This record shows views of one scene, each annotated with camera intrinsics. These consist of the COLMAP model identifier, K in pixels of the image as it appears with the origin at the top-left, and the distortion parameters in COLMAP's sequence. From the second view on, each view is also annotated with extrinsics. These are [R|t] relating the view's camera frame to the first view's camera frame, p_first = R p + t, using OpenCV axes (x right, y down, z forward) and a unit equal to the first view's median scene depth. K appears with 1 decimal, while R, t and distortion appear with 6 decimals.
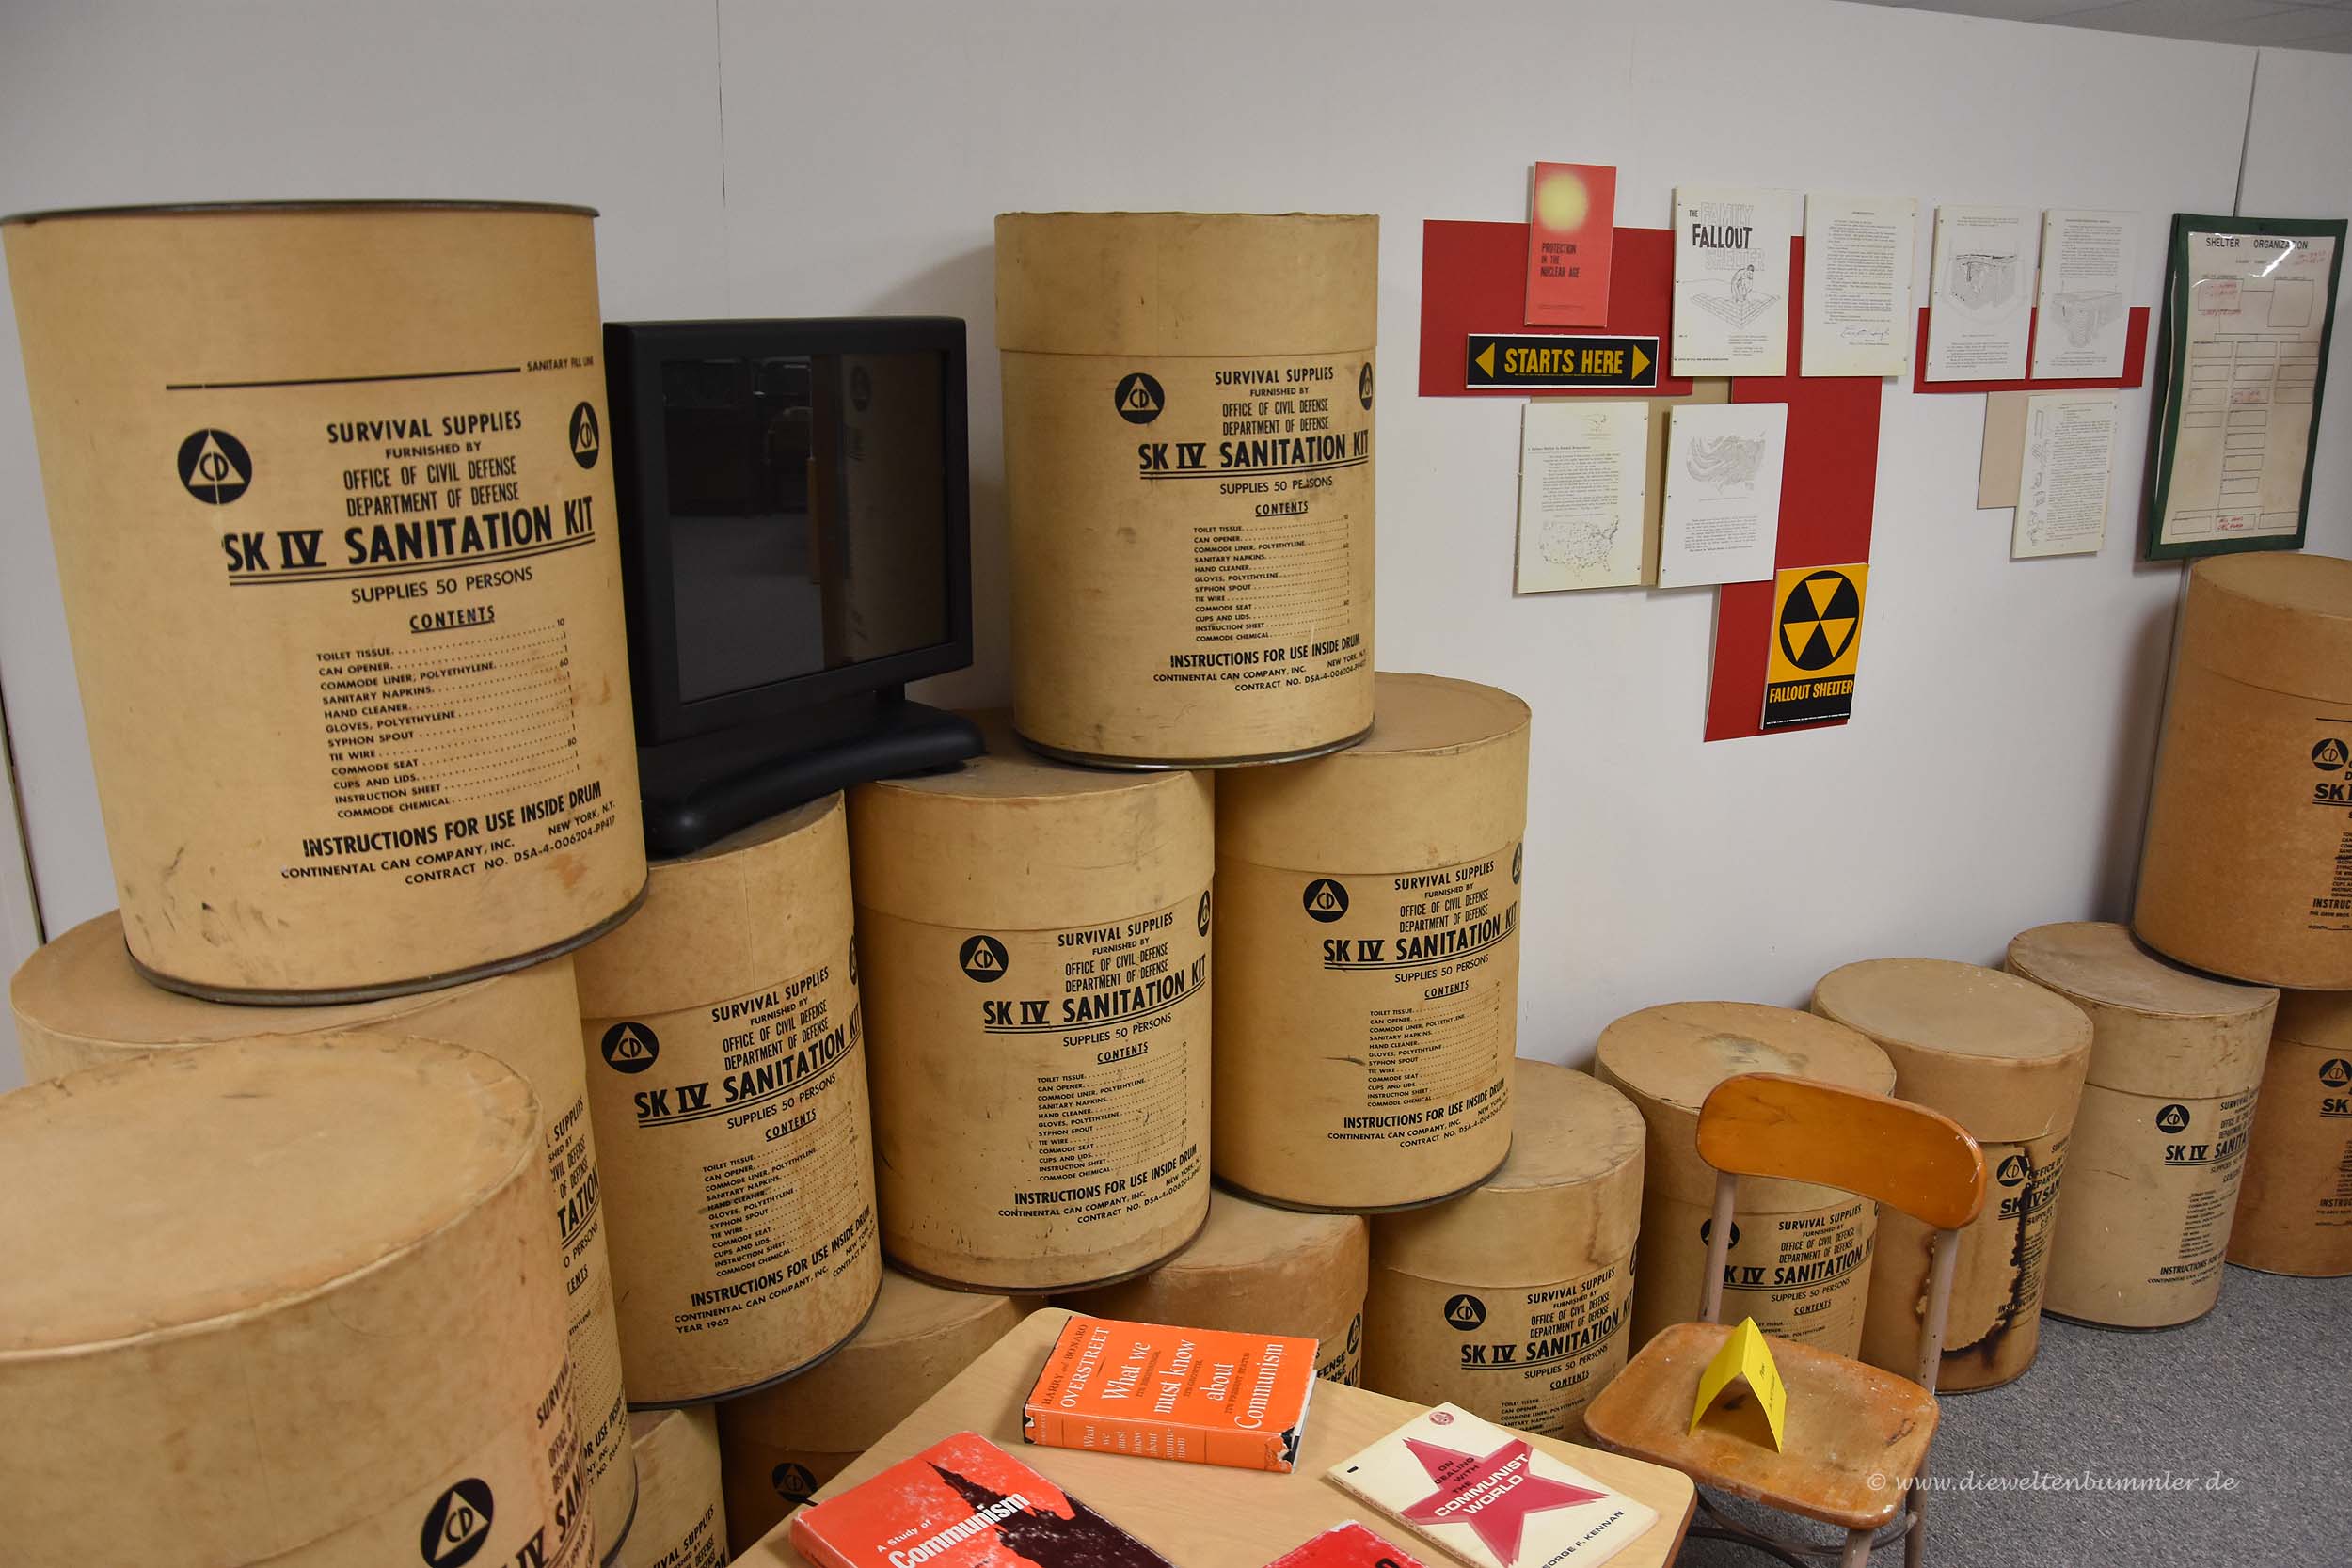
lens RADIAL K [[1796.2, 0, 1176.0], [0, 1796.2, 784.0], [0, 0, 1]] dist [-0.111703, 0.001498]
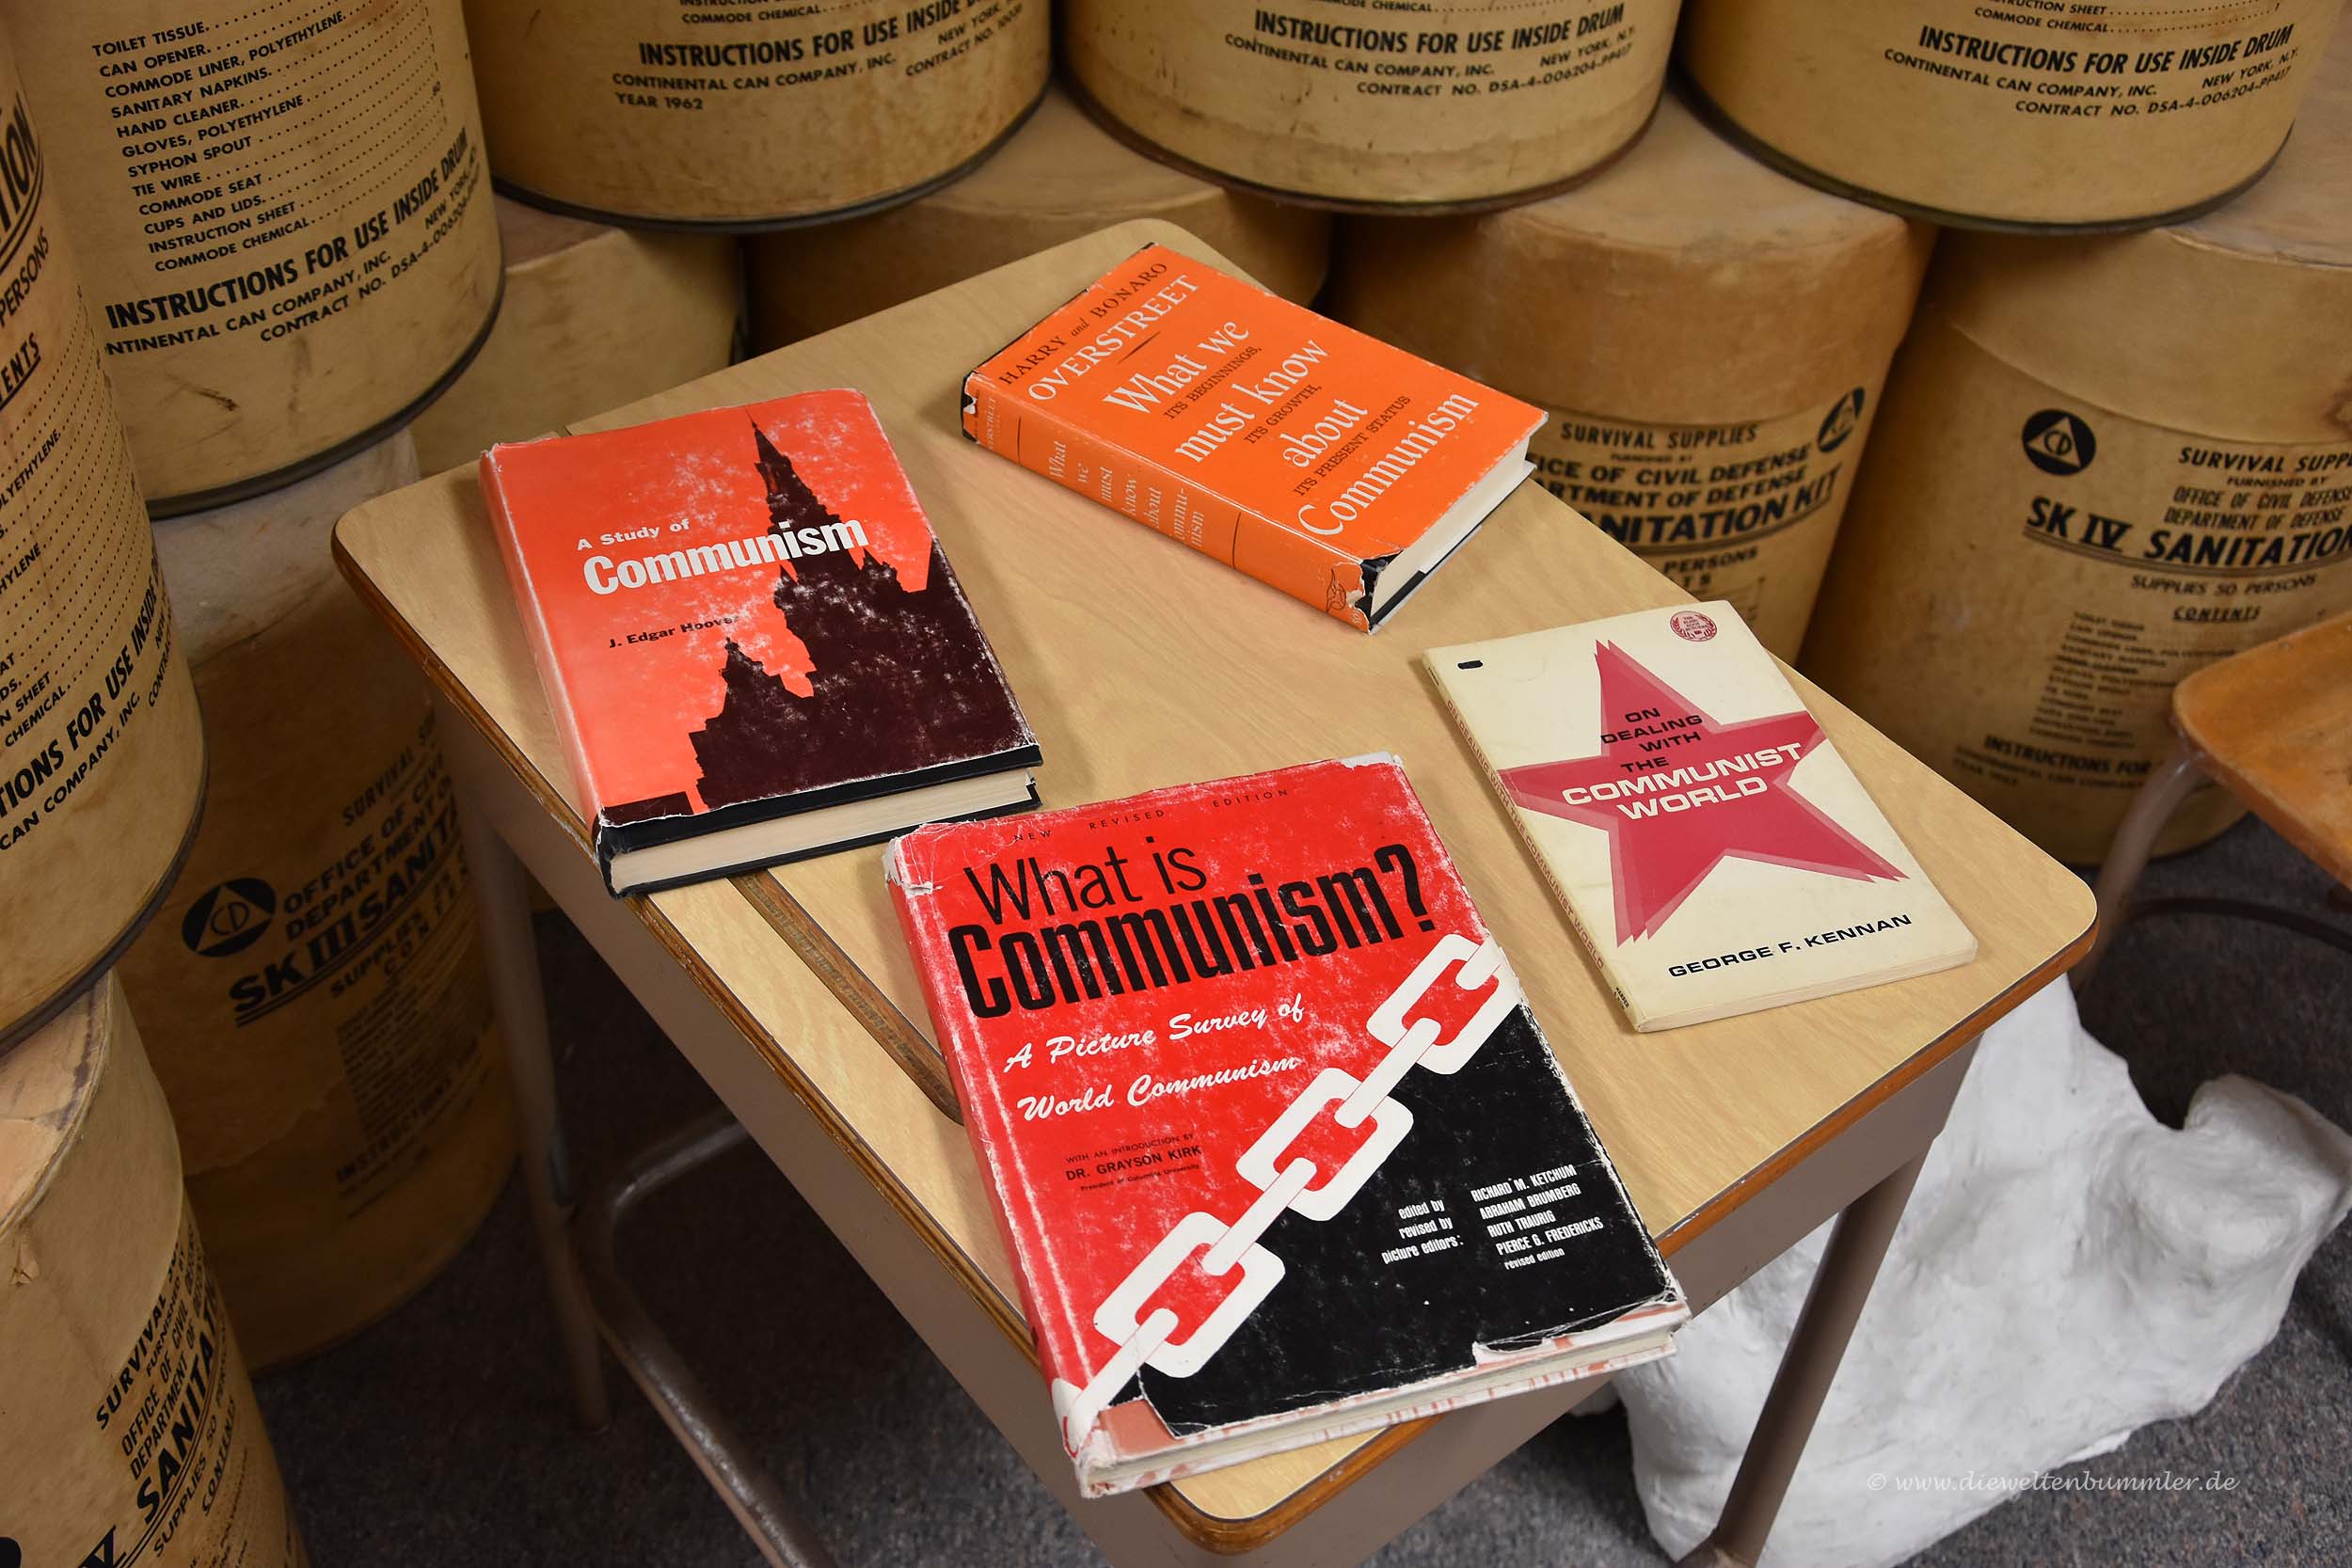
lens RADIAL K [[2564.2, 0, 1176.0], [0, 2564.2, 784.0], [0, 0, 1]] dist [-0.030168, 0.218796]
pose [[0.919159, 0.318735, -0.231419, 0.148189], [-0.163839, 0.843670, 0.511251, 0.028961], [0.358194, -0.432006, 0.827688, 0.225692]]
